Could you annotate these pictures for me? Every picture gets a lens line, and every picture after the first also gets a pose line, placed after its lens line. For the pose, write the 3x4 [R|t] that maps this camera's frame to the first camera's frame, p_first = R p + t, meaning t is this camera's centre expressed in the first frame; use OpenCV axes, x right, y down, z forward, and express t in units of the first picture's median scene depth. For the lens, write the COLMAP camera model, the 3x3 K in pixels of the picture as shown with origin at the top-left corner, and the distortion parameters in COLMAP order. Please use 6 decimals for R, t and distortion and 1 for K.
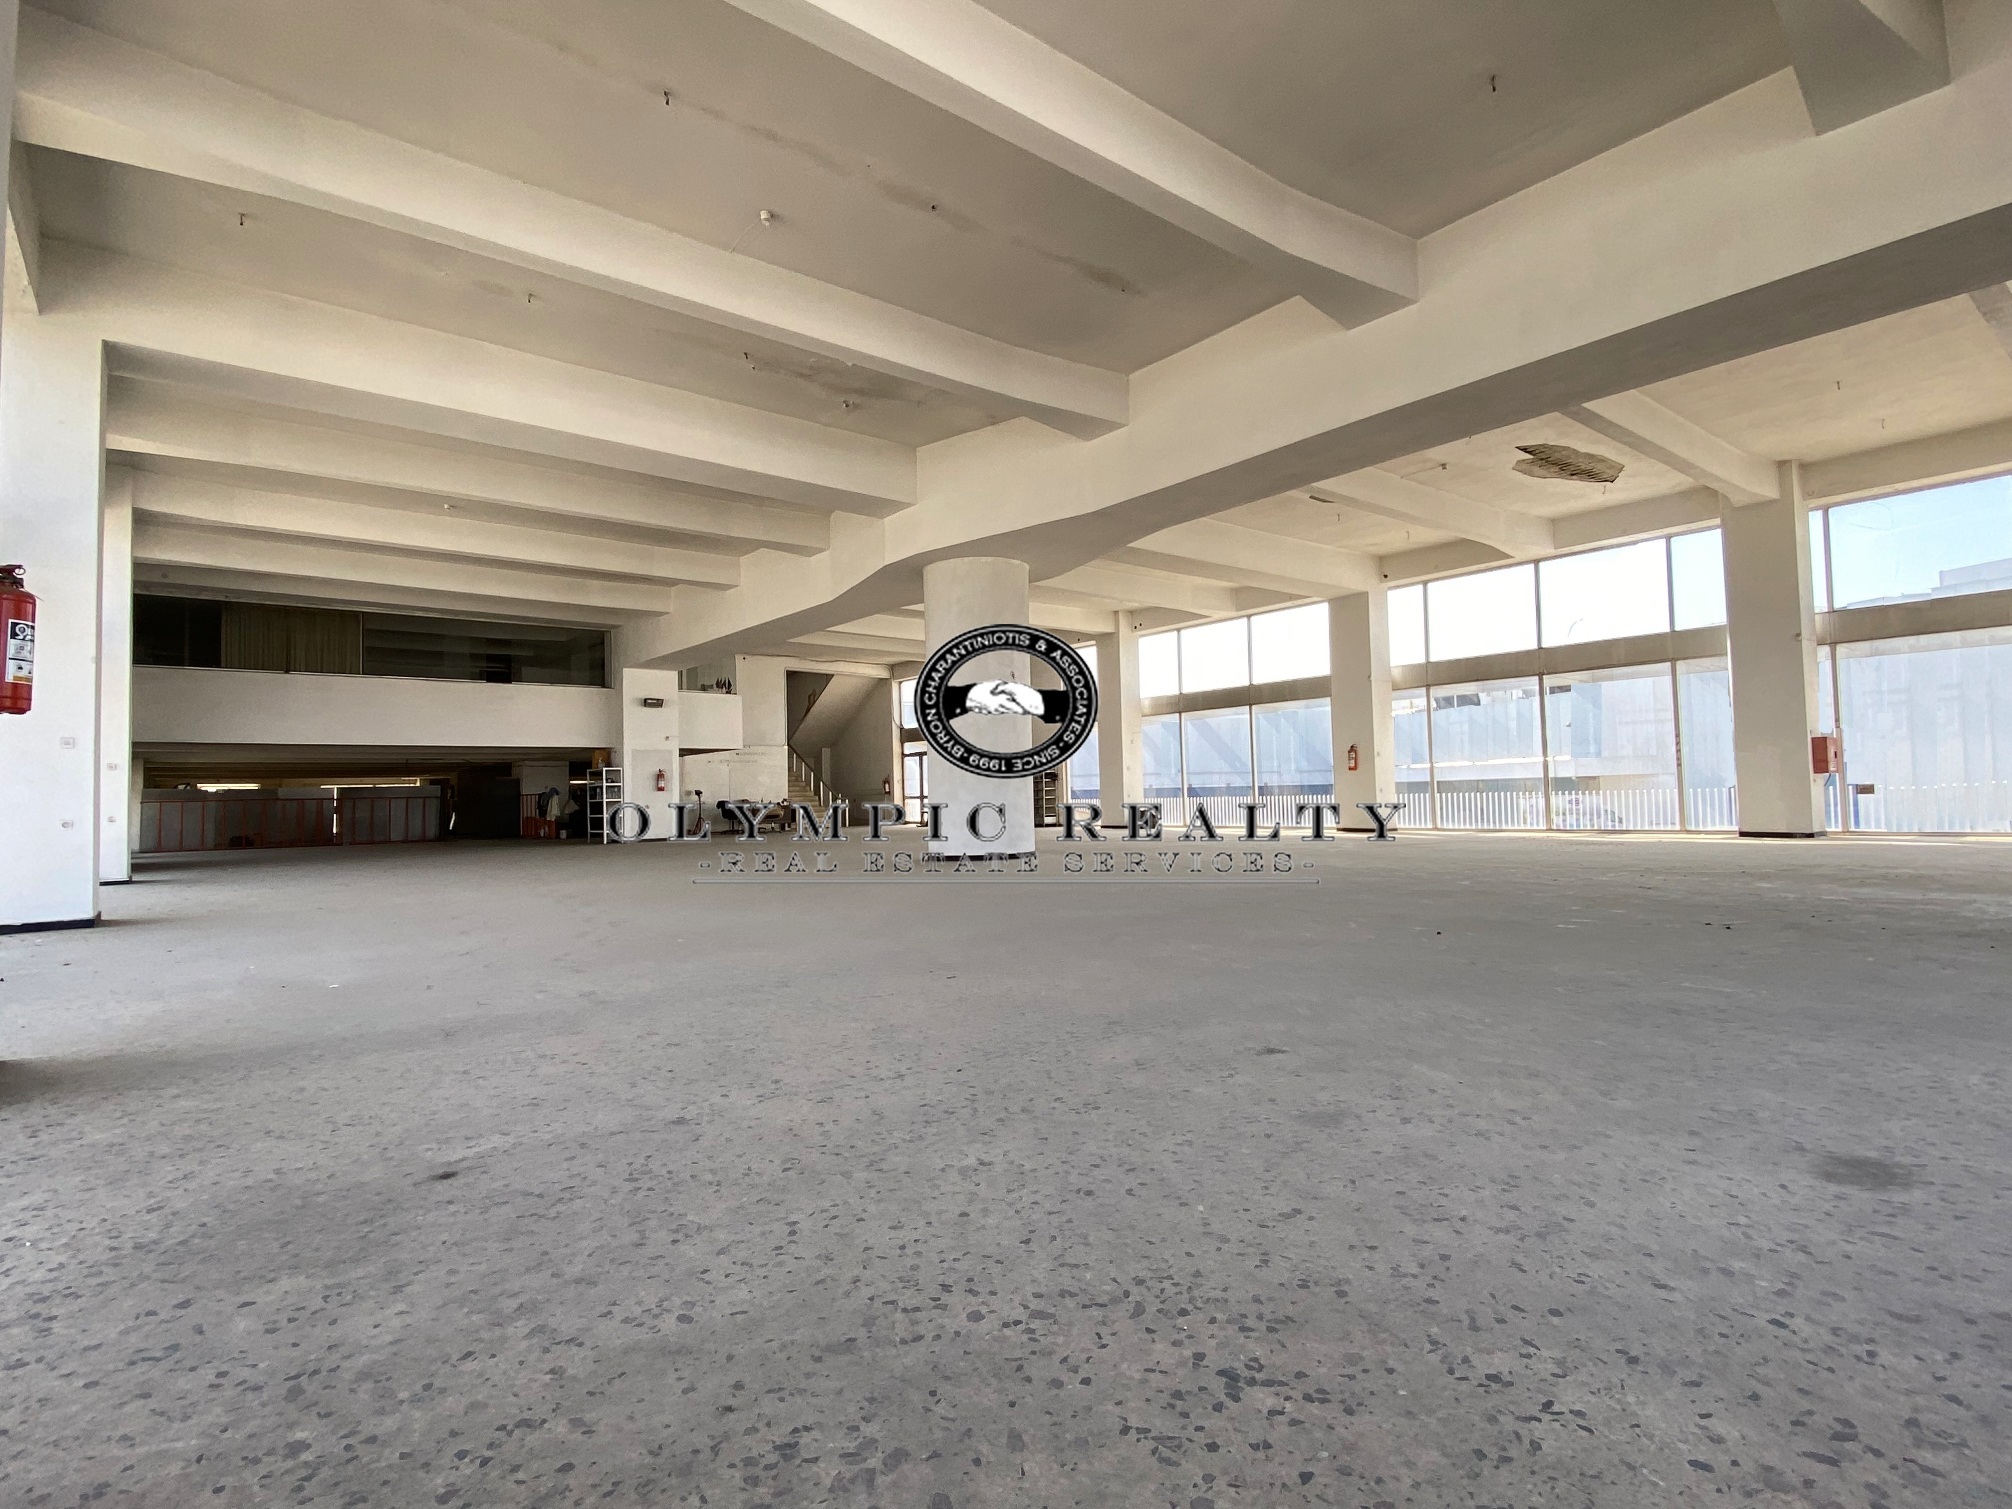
lens RADIAL K [[1023.0, 0, 1006.0], [0, 1023.0, 754.5], [0, 0, 1]] dist [0.041531, -0.040255]
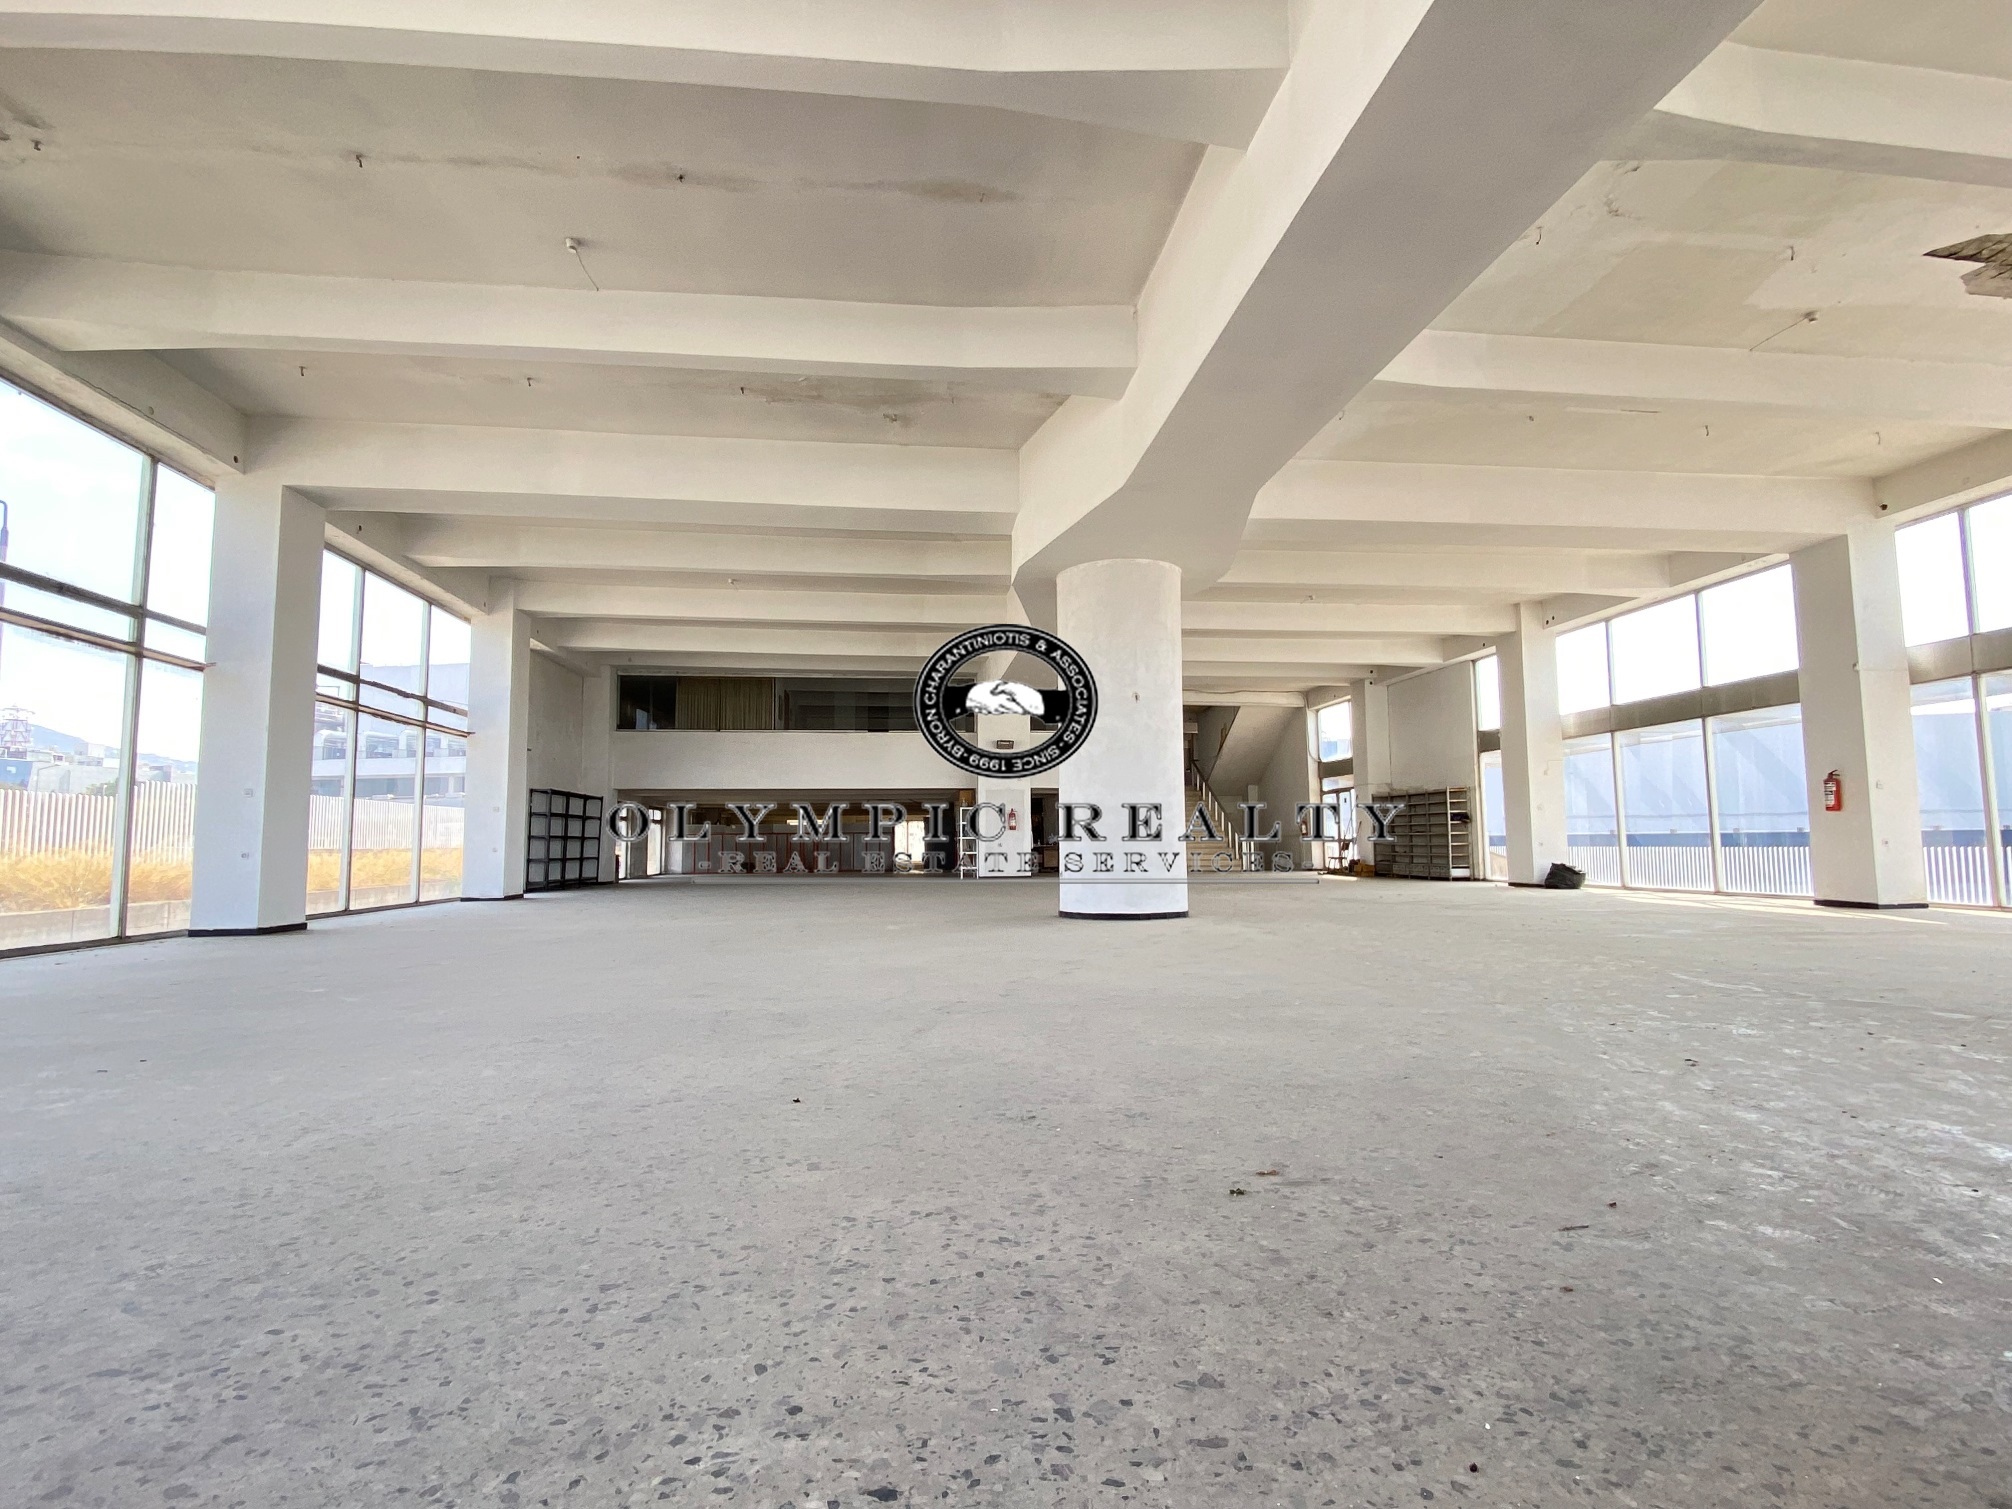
lens RADIAL K [[1023.0, 0, 1006.0], [0, 1023.0, 754.5], [0, 0, 1]] dist [0.041531, -0.040255]
pose [[0.841312, -0.029525, -0.539743, 0.237031], [0.009847, 0.999179, -0.039308, 0.000418], [0.540461, 0.027756, 0.840911, 0.159145]]
